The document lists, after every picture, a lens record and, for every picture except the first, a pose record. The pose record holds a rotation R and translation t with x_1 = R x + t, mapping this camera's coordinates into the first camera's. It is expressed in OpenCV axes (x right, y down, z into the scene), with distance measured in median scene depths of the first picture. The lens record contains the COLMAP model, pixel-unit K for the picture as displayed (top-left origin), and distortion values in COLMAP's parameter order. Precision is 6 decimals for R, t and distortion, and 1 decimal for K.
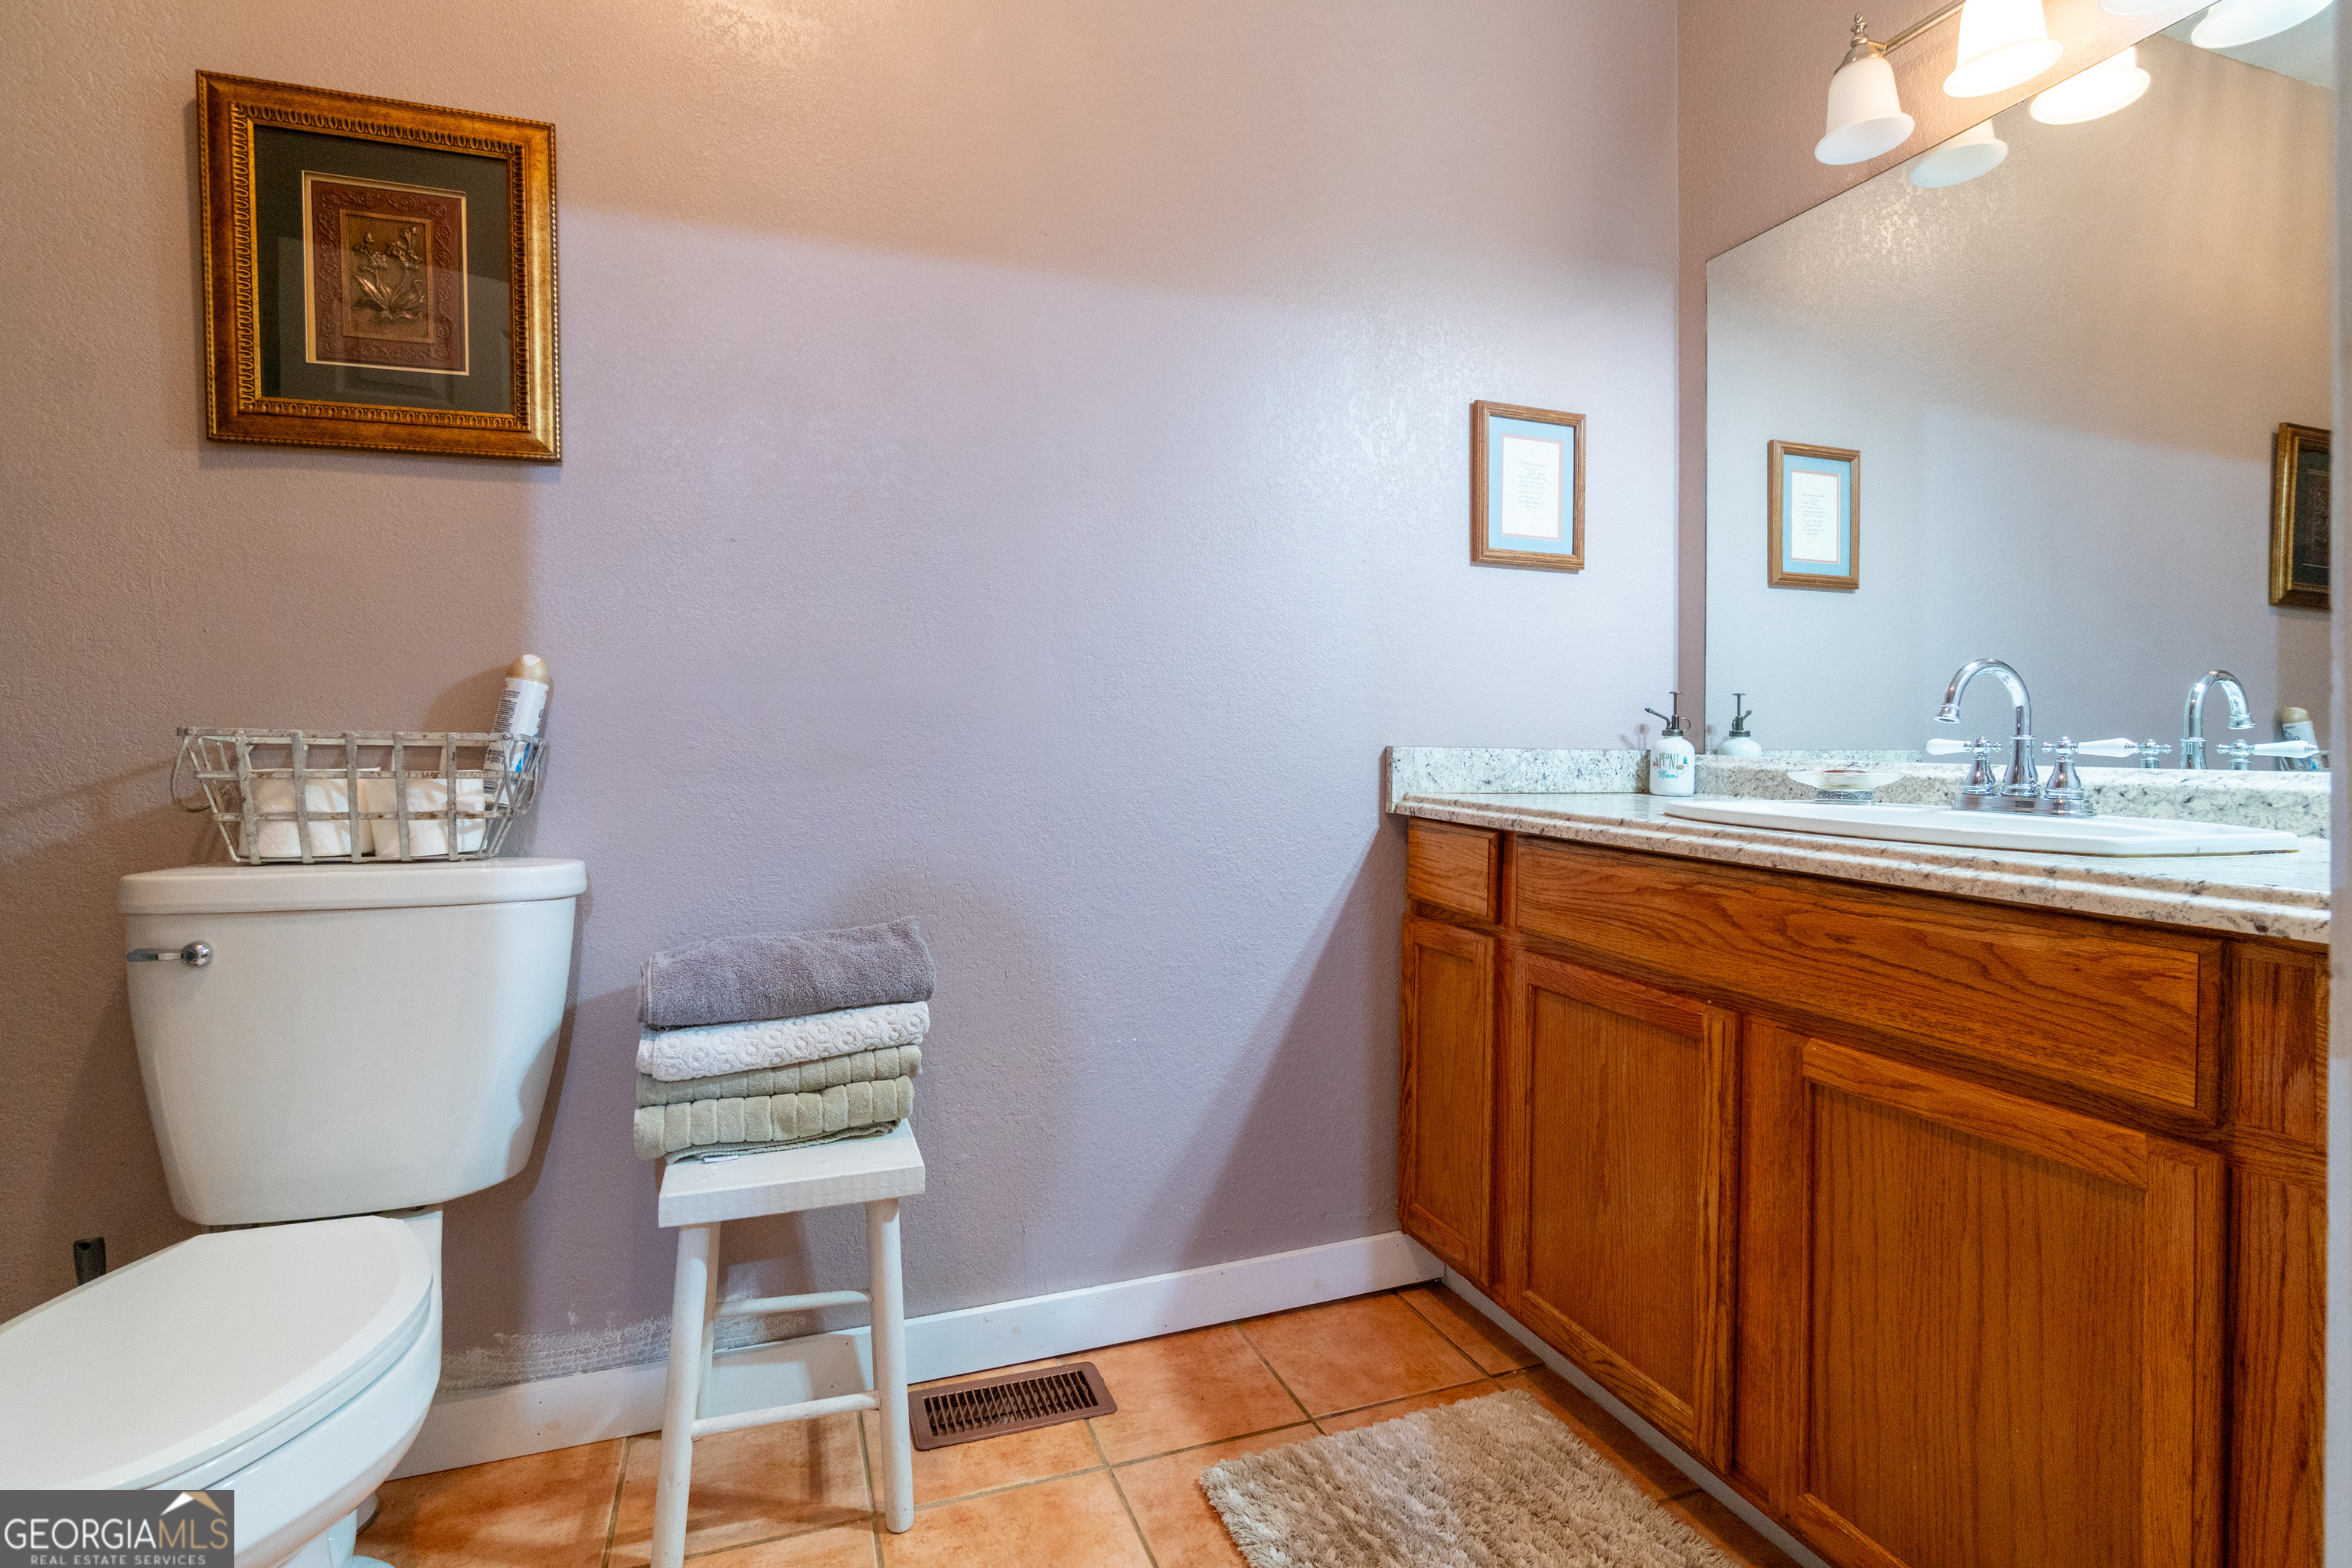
lens RADIAL K [[1126.7, 0, 1166.0], [0, 1126.7, 739.4], [0, 0, 1]] dist [0.000370, 0.001646]
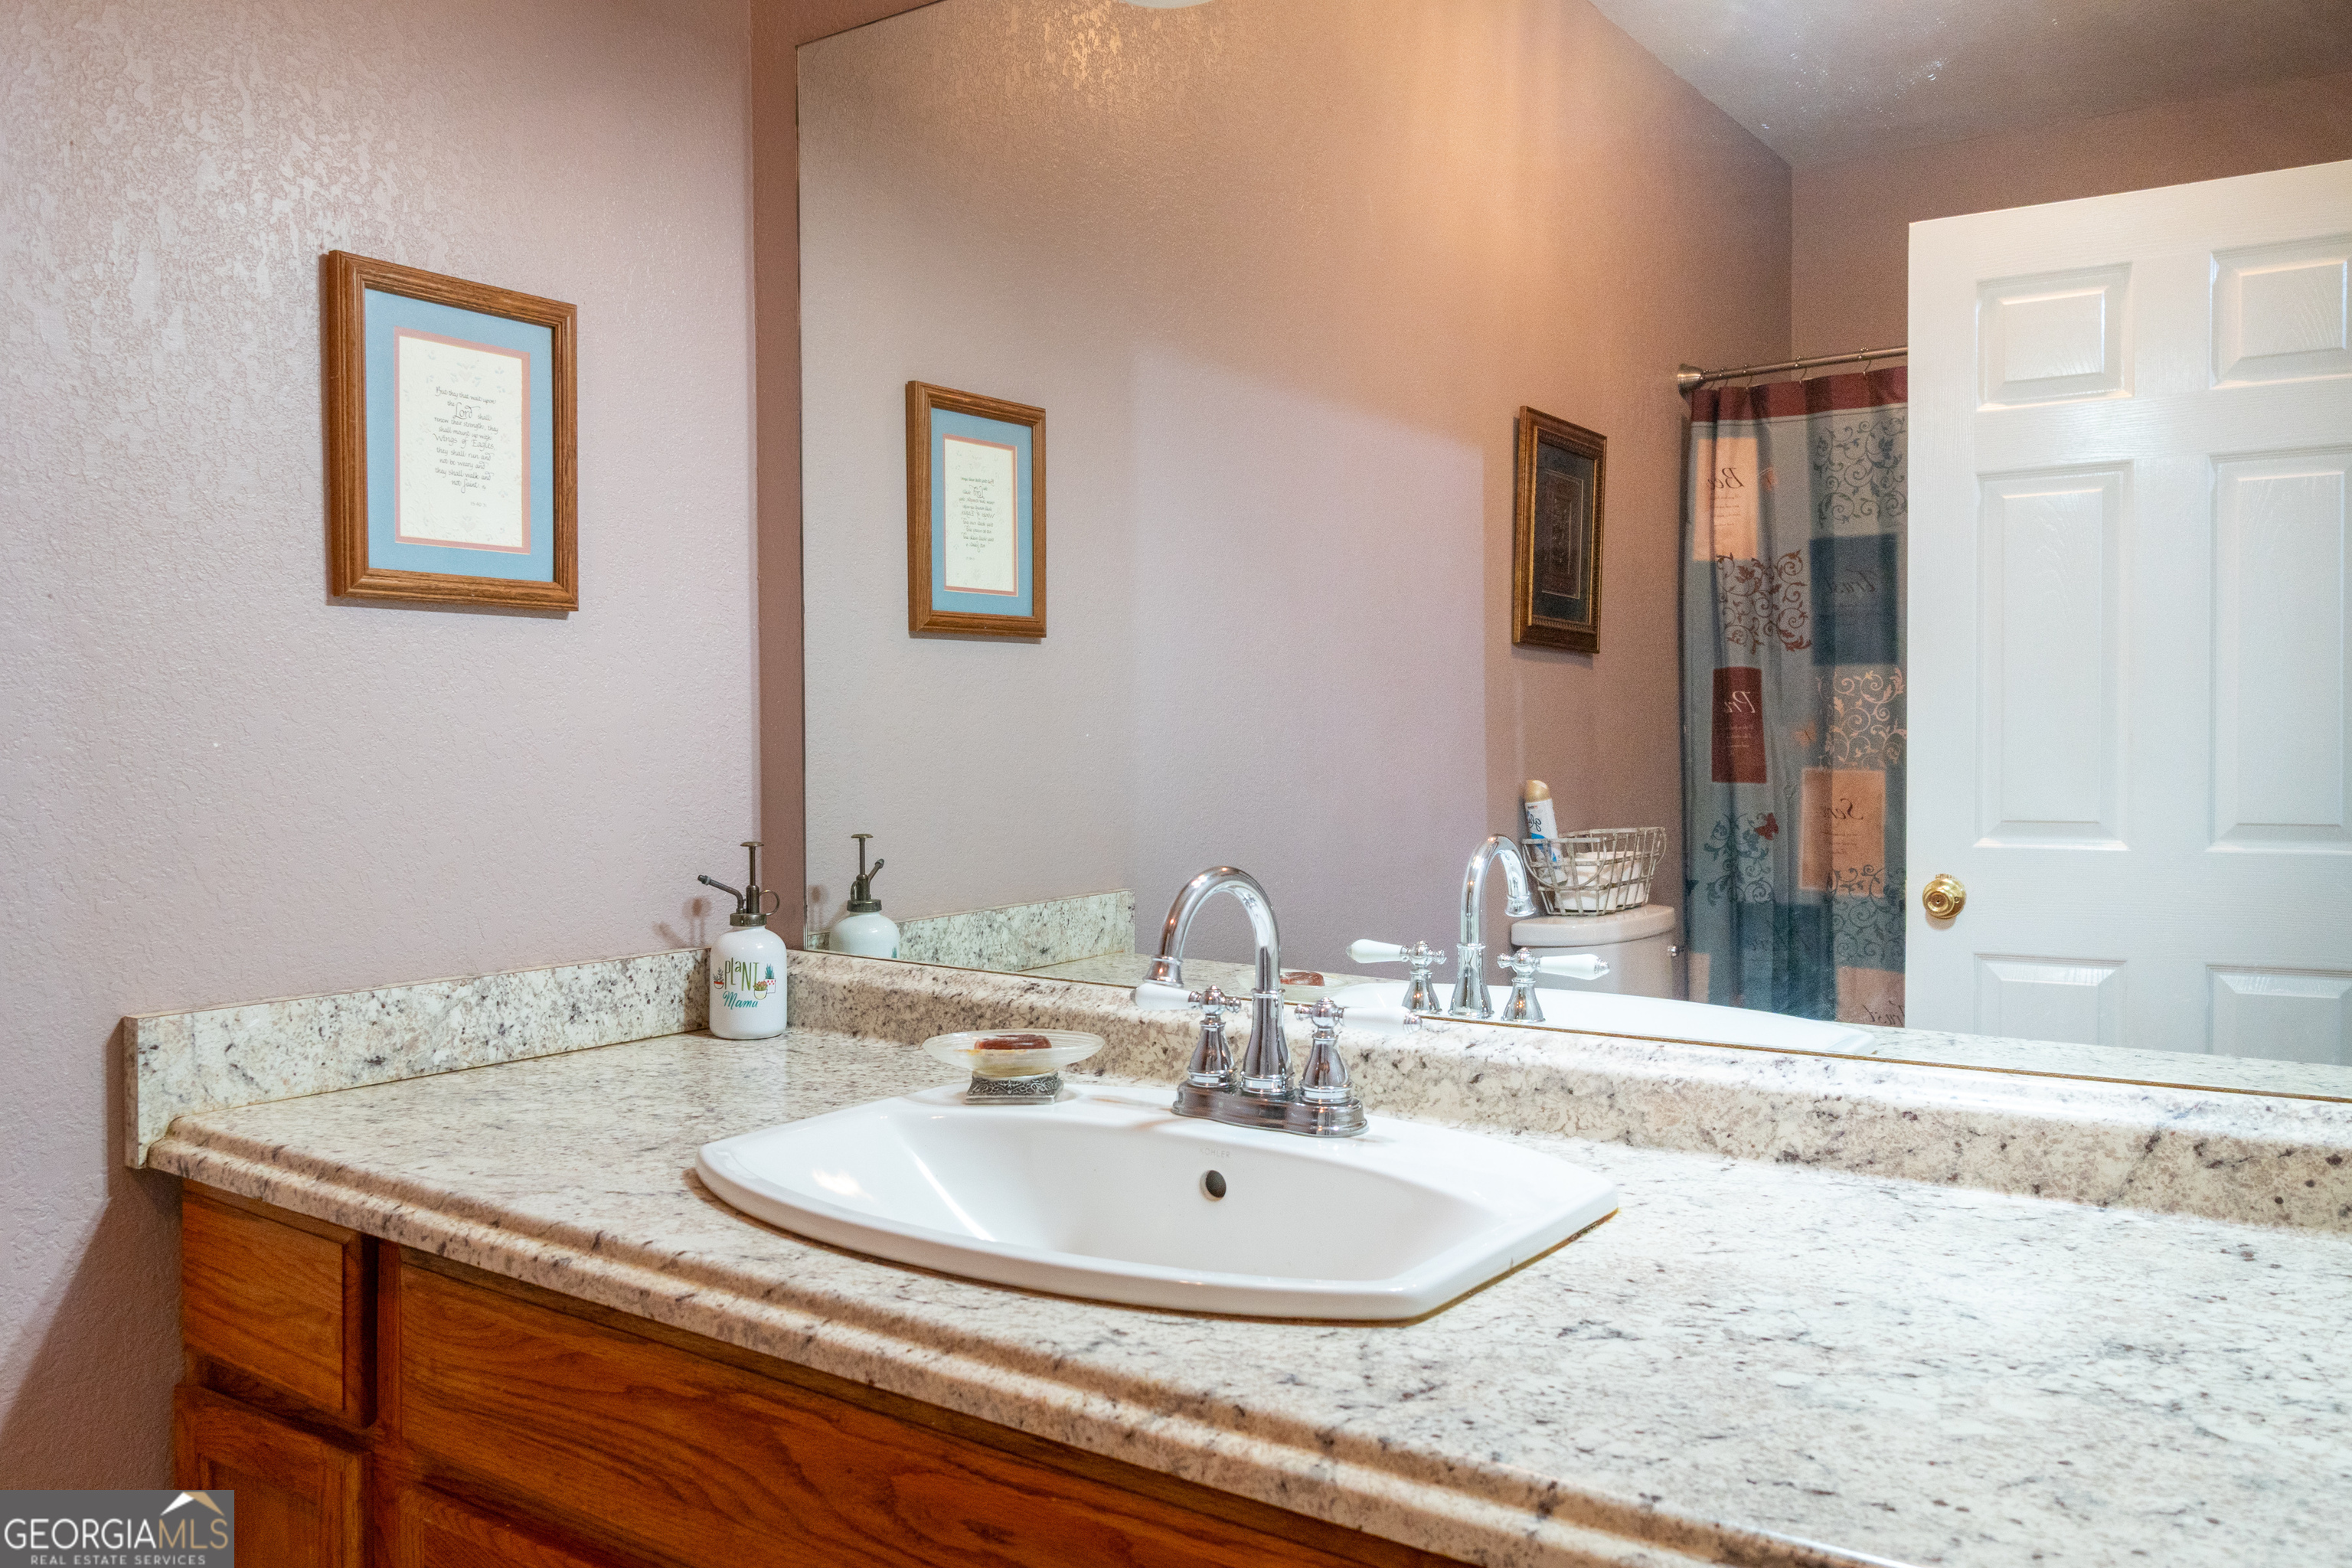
lens RADIAL K [[1819.8, 0, 1176.0], [0, 1819.8, 784.0], [0, 0, 1]] dist [-0.024268, 0.028526]
pose [[0.820242, -0.026894, 0.571385, 0.130964], [0.008227, 0.999345, 0.035226, -0.106588], [-0.571958, -0.024193, 0.819926, 0.183282]]
